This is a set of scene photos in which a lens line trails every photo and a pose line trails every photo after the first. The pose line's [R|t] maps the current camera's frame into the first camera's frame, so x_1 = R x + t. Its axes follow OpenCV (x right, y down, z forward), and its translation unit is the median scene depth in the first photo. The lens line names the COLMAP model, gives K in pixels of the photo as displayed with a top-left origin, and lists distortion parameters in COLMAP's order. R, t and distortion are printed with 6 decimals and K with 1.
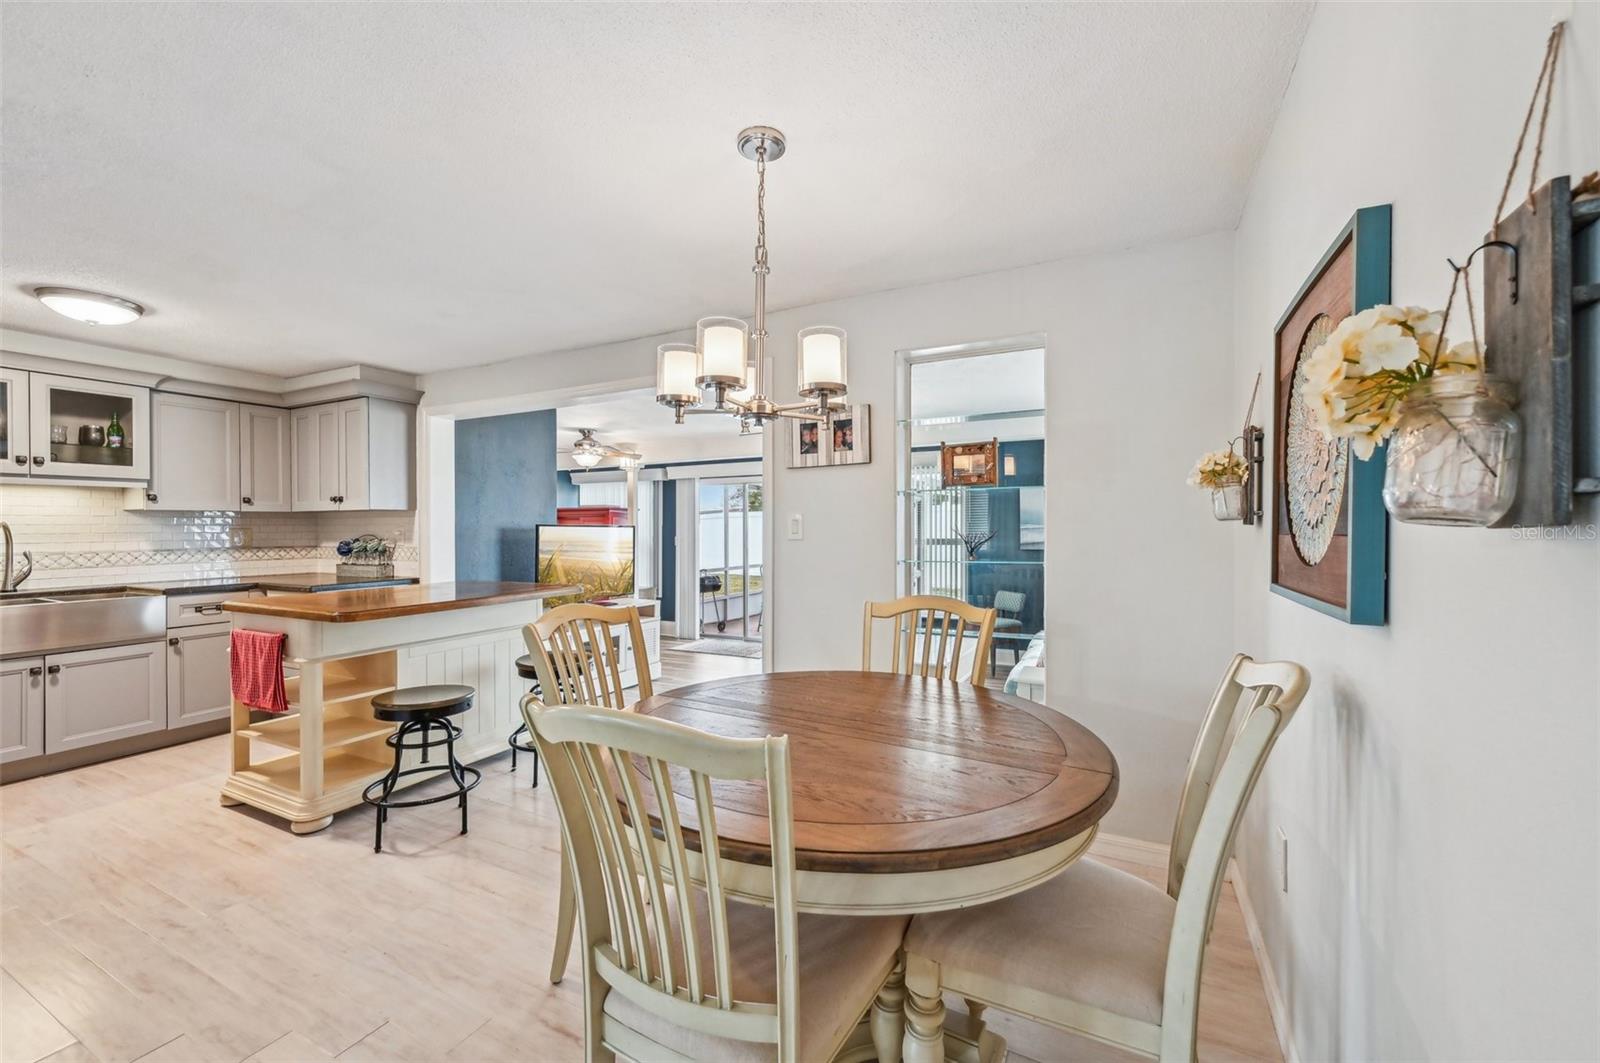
lens RADIAL K [[643.1, 0, 800.3], [0, 643.1, 526.3], [0, 0, 1]] dist [0.003985, 0.000042]
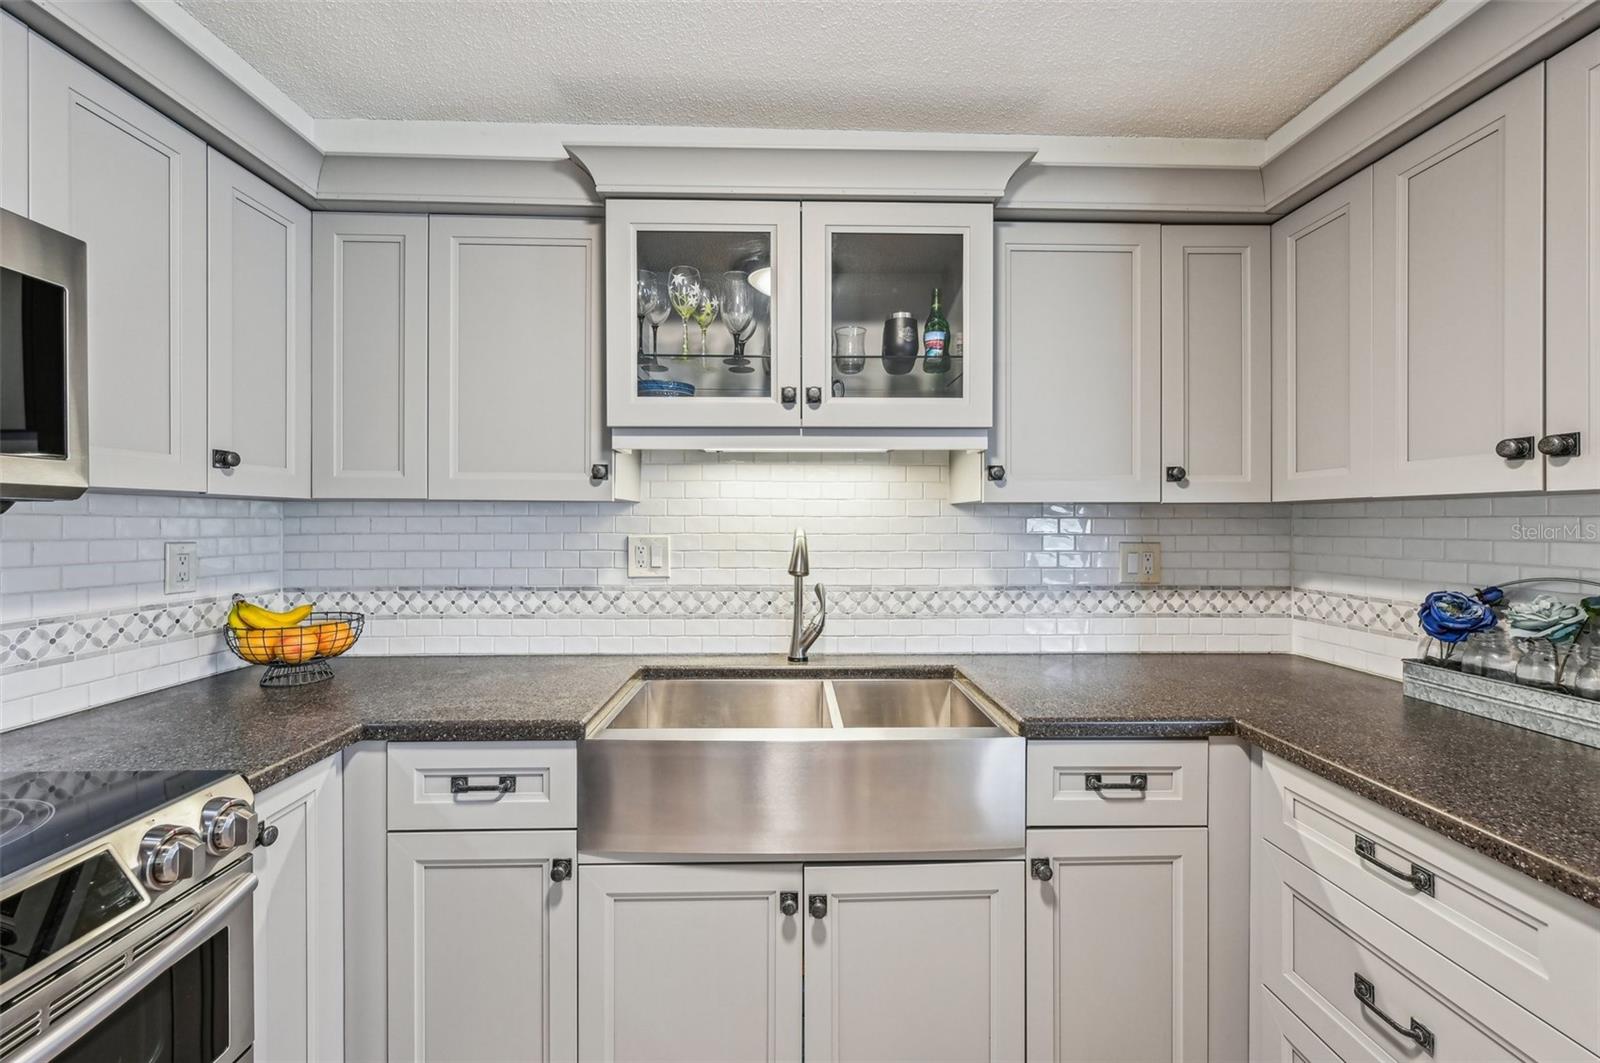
lens RADIAL K [[643.1, 0, 799.2], [0, 643.1, 524.4], [0, 0, 1]] dist [0.003985, 0.000042]
pose [[0.486202, 0.008624, -0.873804, -0.627863], [-0.002925, 0.999962, 0.008242, -0.012544], [0.873842, -0.001451, 0.486208, 0.613786]]
